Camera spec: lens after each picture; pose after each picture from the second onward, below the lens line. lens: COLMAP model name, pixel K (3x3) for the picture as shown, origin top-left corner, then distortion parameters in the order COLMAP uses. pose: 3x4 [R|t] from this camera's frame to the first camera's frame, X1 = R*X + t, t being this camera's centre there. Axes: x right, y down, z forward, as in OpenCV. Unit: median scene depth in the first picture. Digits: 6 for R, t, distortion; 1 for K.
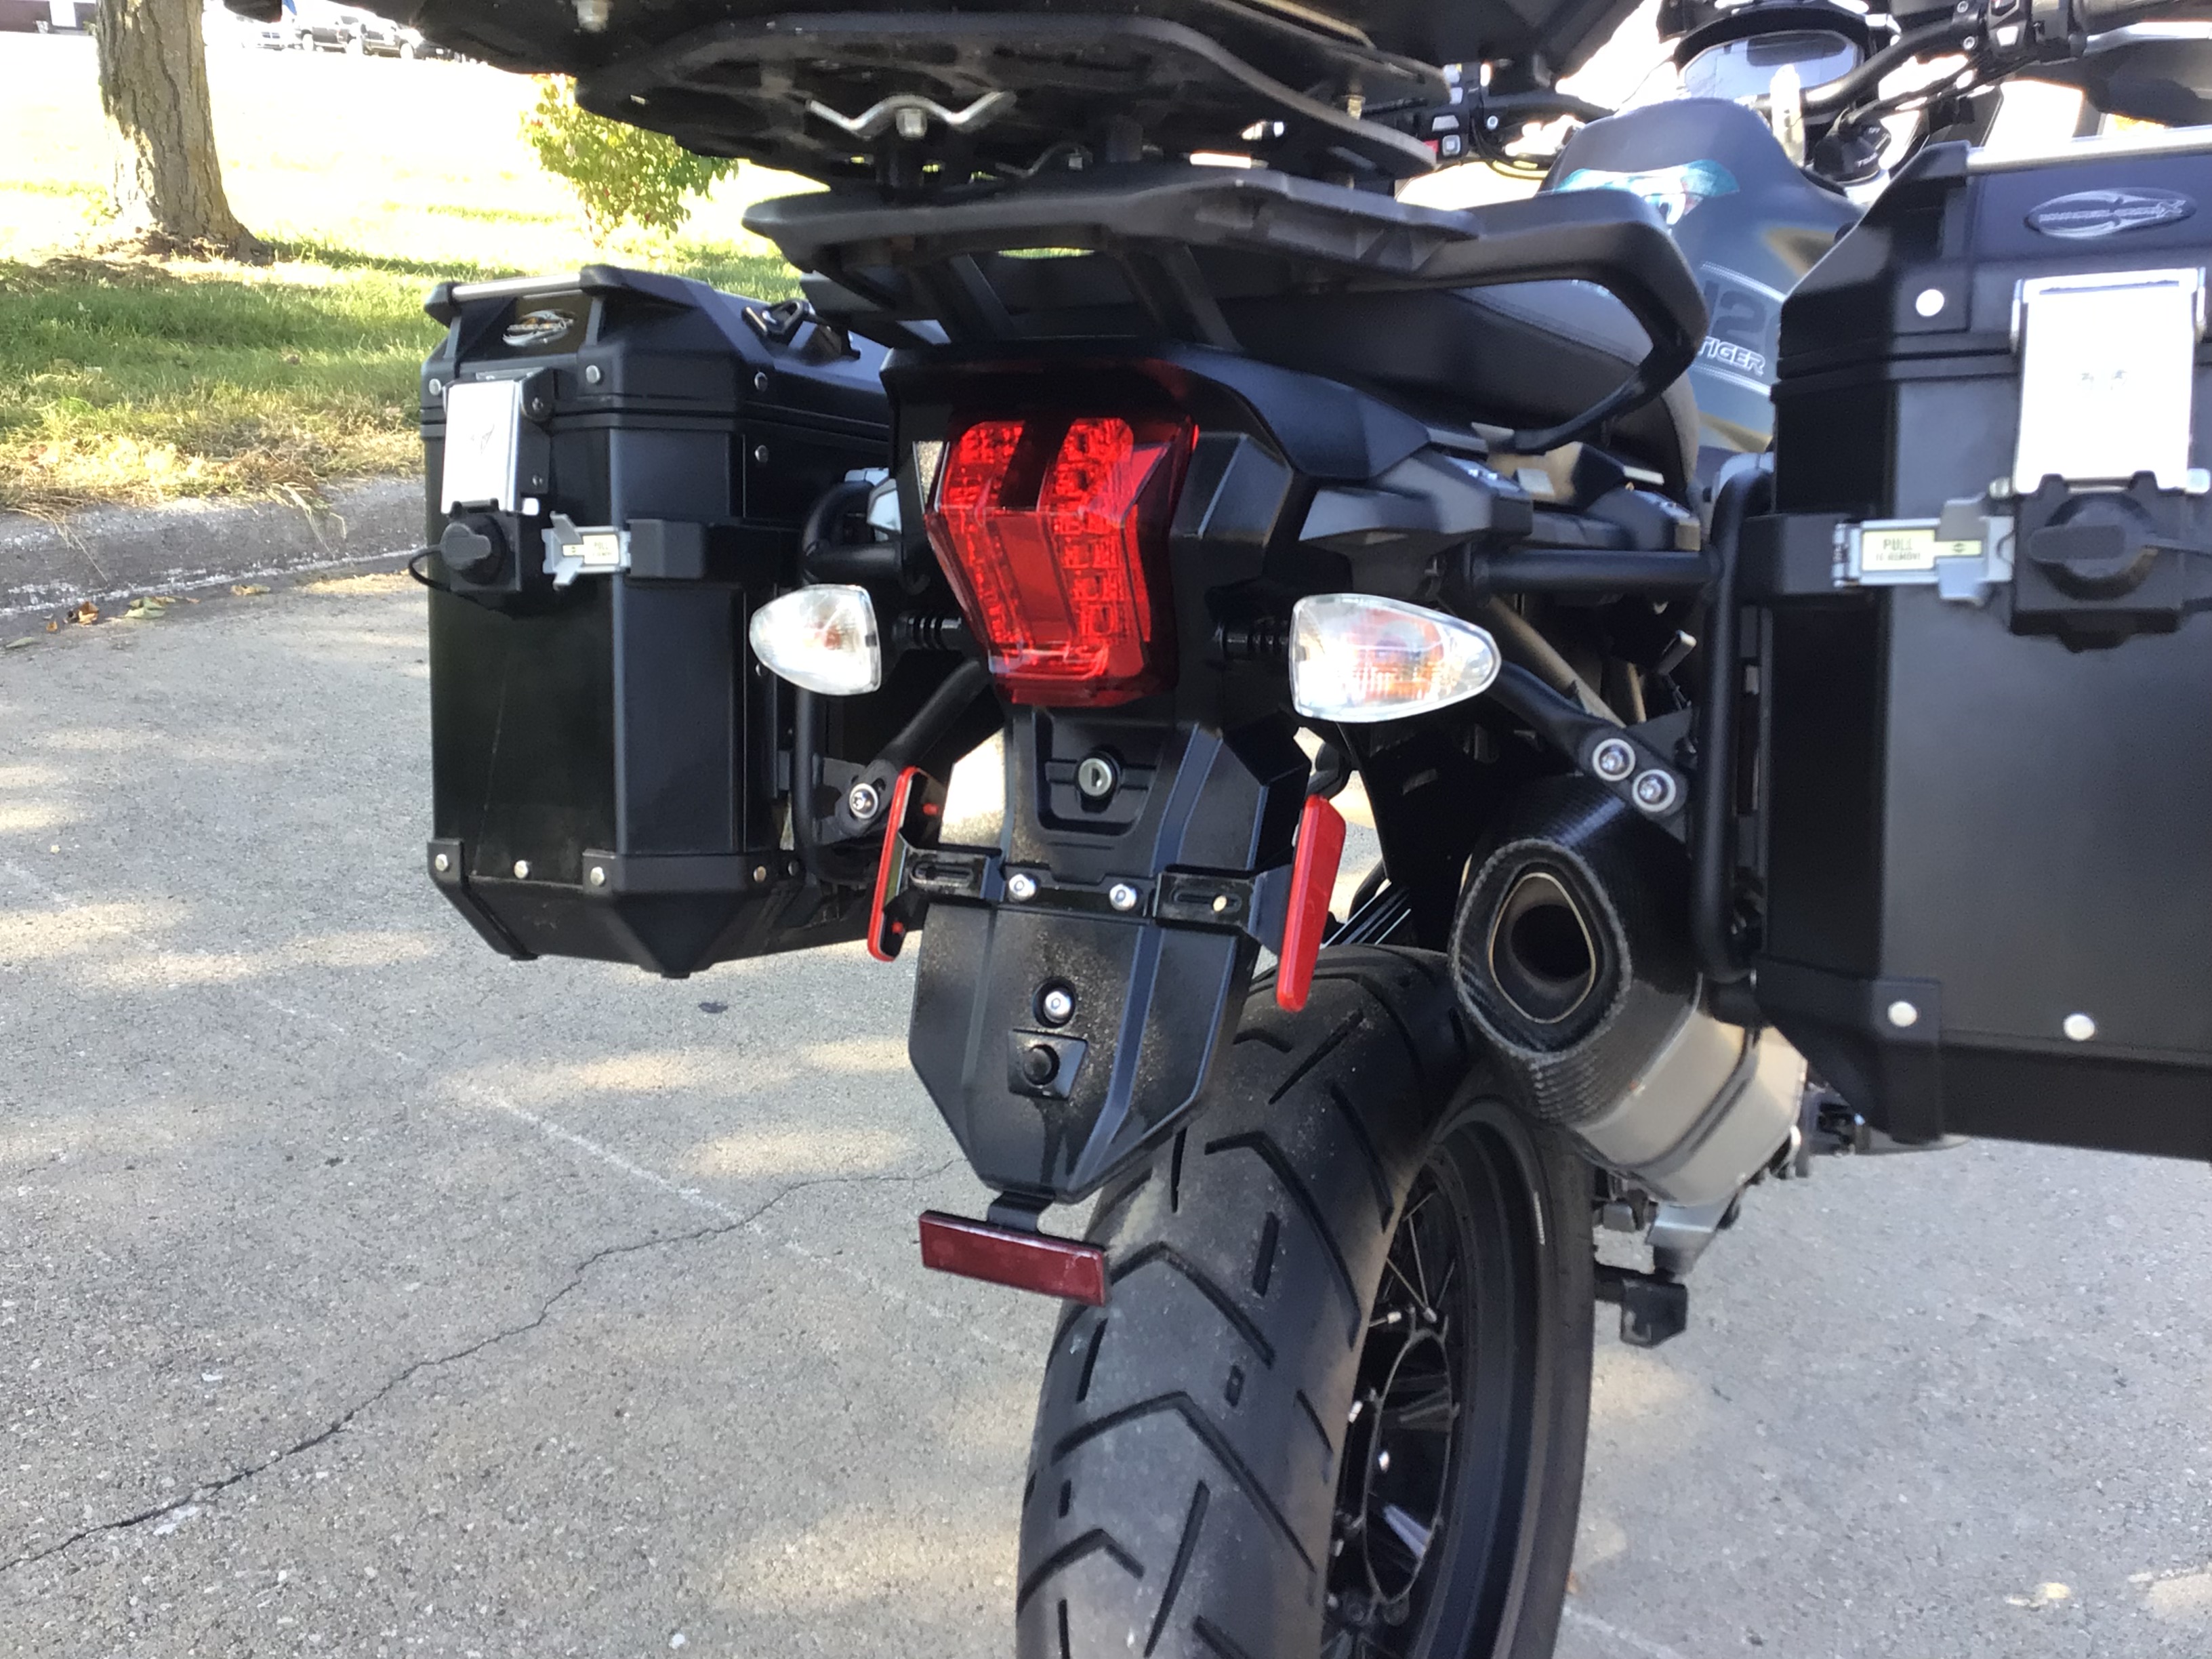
lens RADIAL K [[2017.5, 0, 1113.1], [0, 2017.5, 828.5], [0, 0, 1]] dist [0.086417, -0.123942]
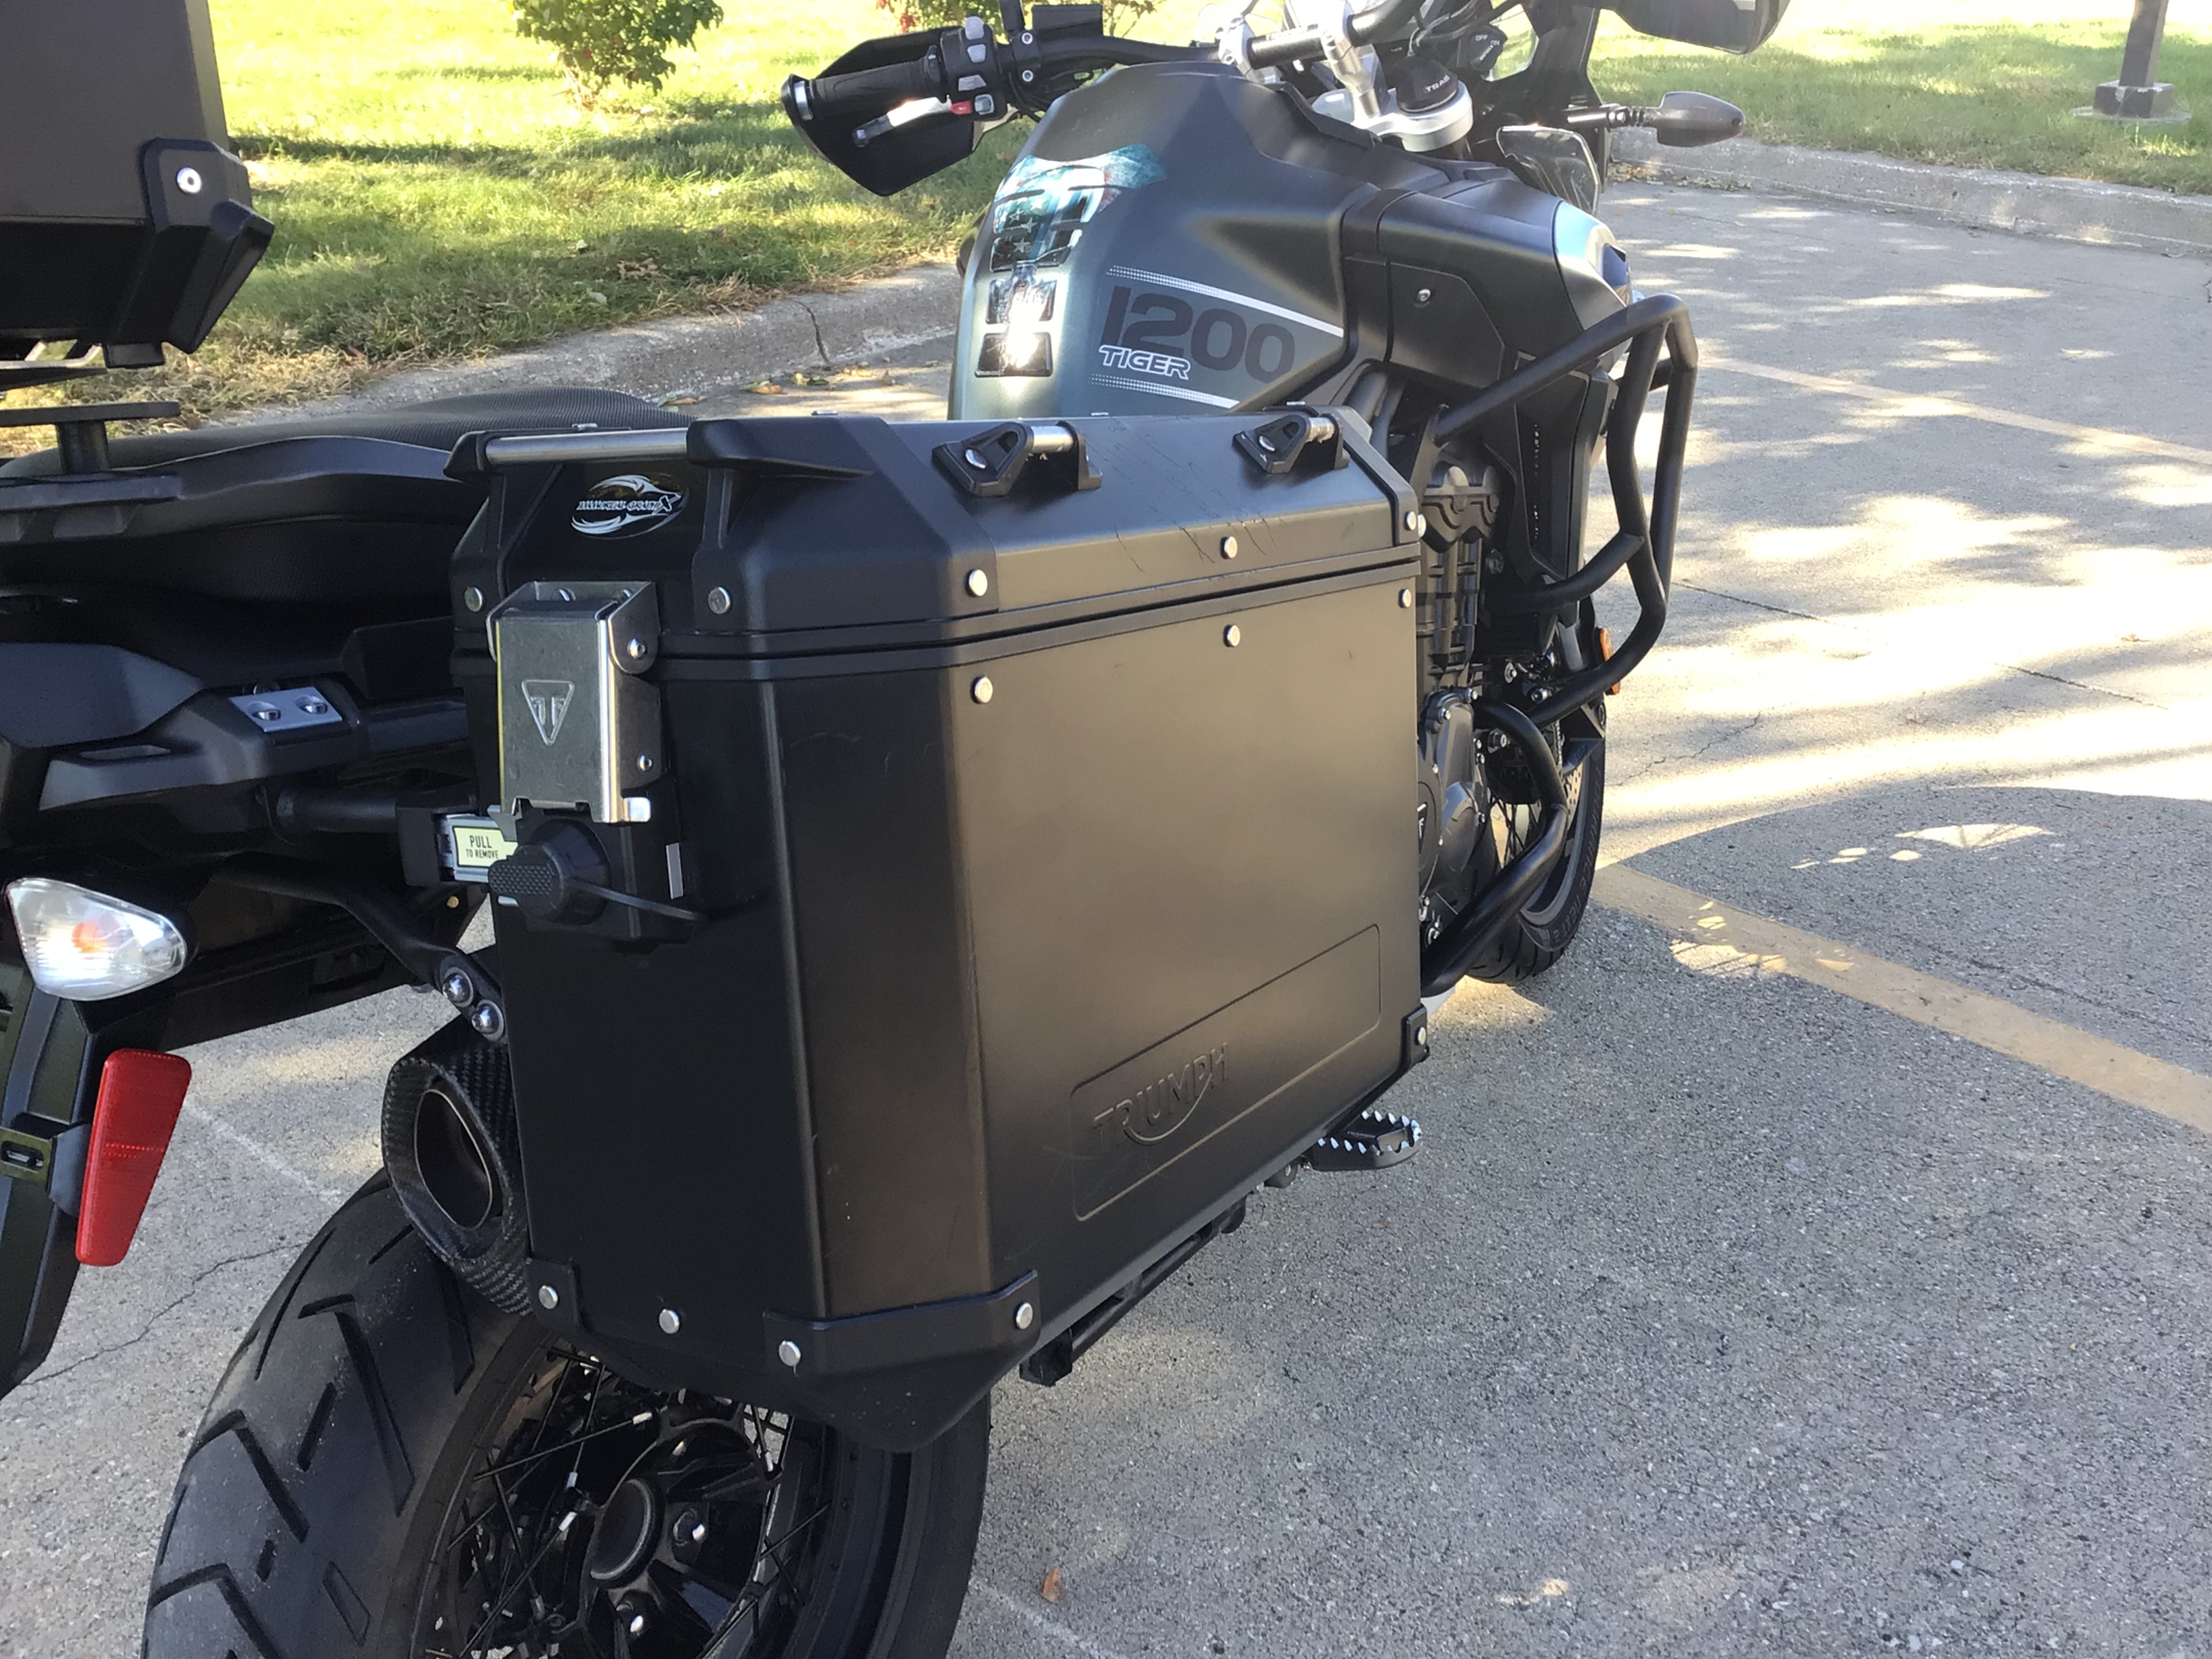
lens RADIAL K [[2032.1, 0, 1157.5], [0, 2032.1, 823.0], [0, 0, 1]] dist [0.103306, -0.157633]
pose [[0.994398, -0.040199, -0.097753, 0.357120], [0.050021, 0.993709, 0.100201, -0.102498], [0.093111, -0.104530, 0.990154, 0.023574]]
